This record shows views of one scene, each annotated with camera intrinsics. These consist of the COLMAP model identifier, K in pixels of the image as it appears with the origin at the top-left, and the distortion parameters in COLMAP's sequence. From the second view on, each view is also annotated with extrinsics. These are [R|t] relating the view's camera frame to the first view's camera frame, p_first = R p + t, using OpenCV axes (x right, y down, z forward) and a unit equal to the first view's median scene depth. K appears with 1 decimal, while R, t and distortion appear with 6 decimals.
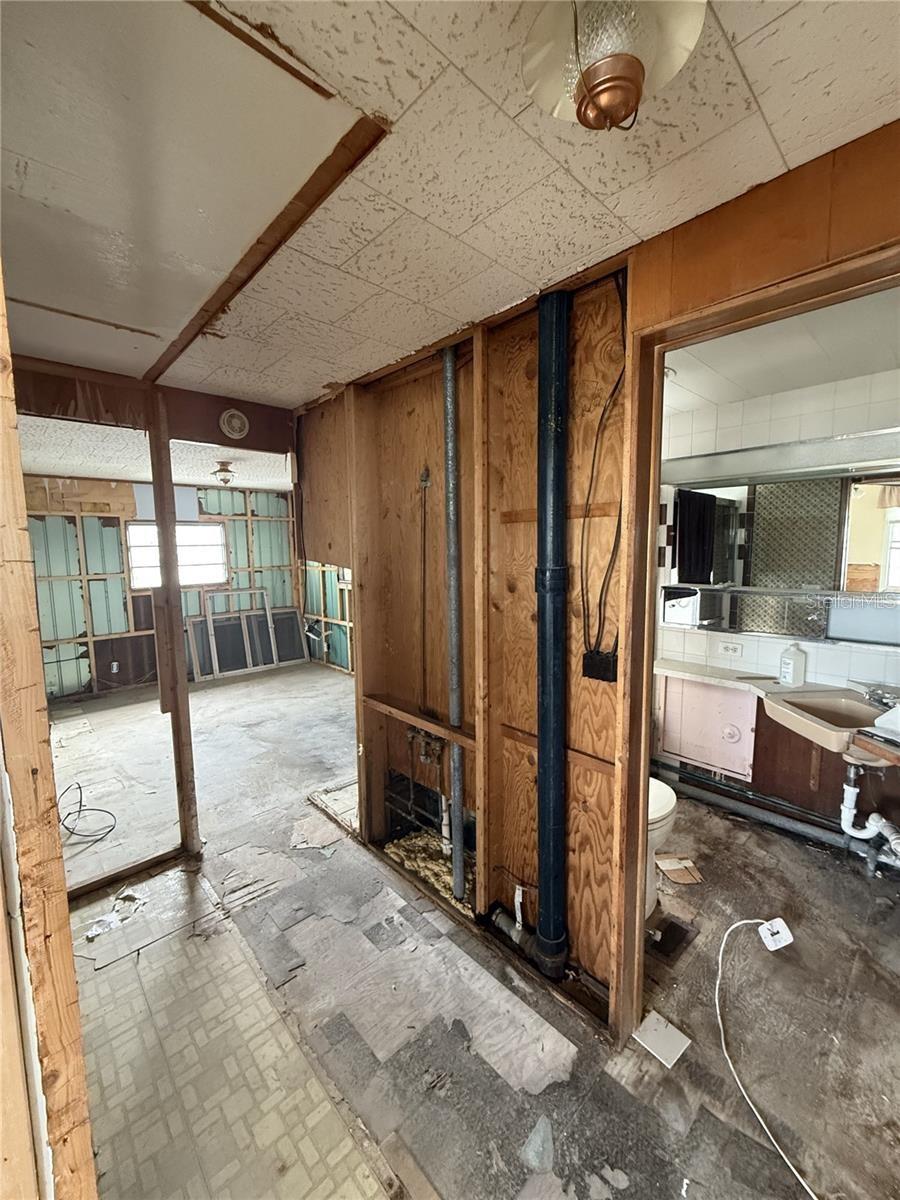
lens RADIAL K [[479.0, 0, 453.8], [0, 479.0, 596.0], [0, 0, 1]] dist [0.000150, -0.000059]
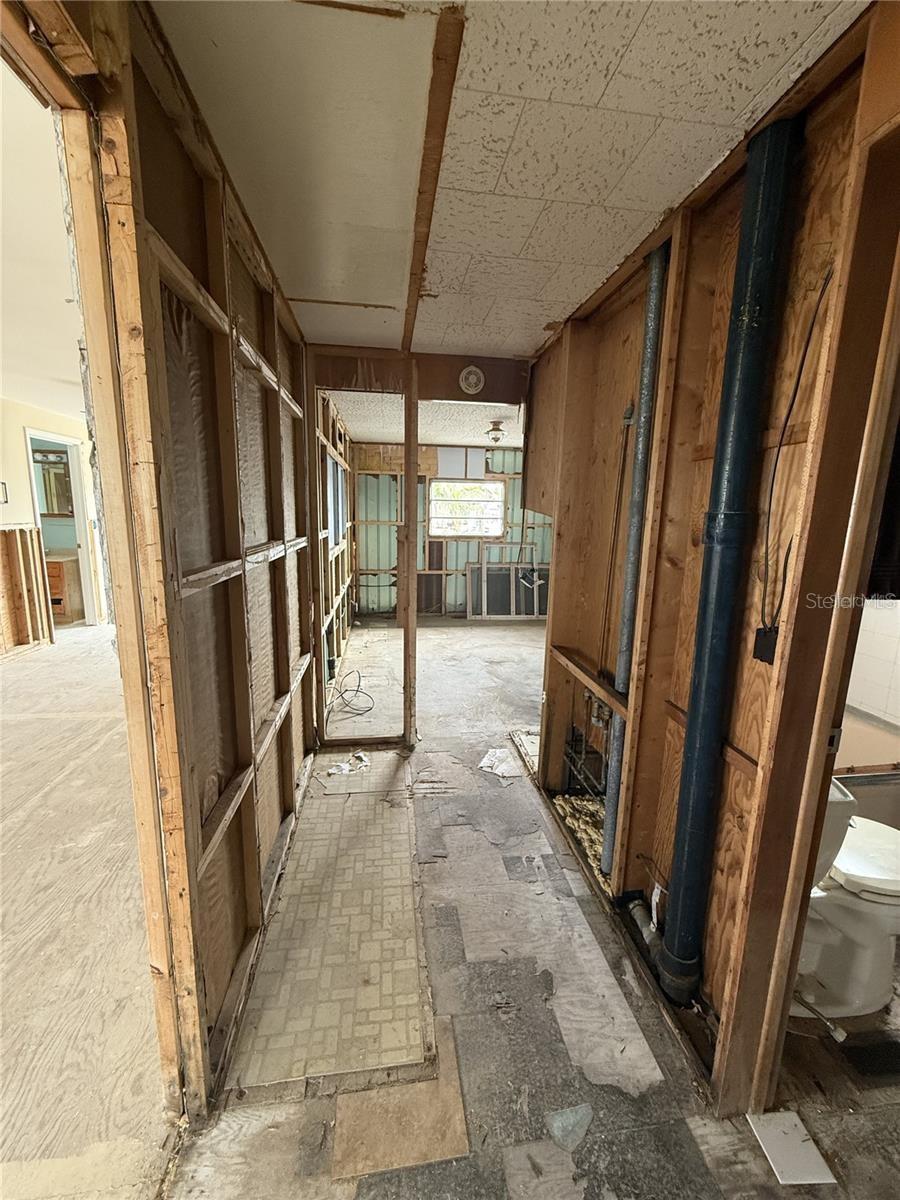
lens RADIAL K [[479.0, 0, 449.7], [0, 479.0, 595.9], [0, 0, 1]] dist [0.000150, -0.000059]
pose [[0.811628, 0.133925, -0.568615, 0.236502], [-0.093224, 0.990586, 0.100246, 0.030735], [0.576688, -0.028354, 0.816473, 0.078402]]
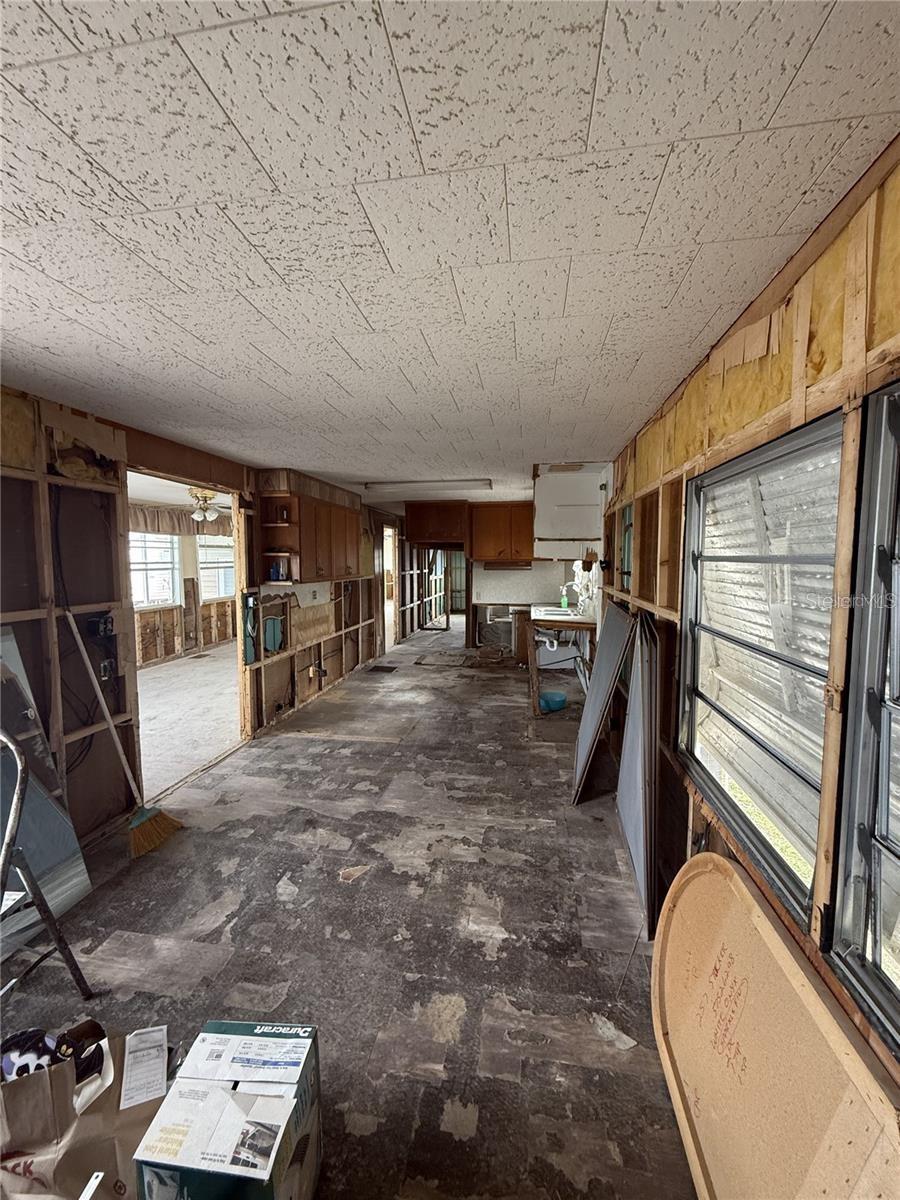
lens RADIAL K [[479.0, 0, 451.3], [0, 479.0, 596.3], [0, 0, 1]] dist [0.000150, -0.000059]
pose [[0.605570, 0.070015, -0.792706, 3.444091], [-0.084155, 0.996171, 0.023698, 0.162591], [0.791330, 0.052360, 0.609144, -1.925118]]
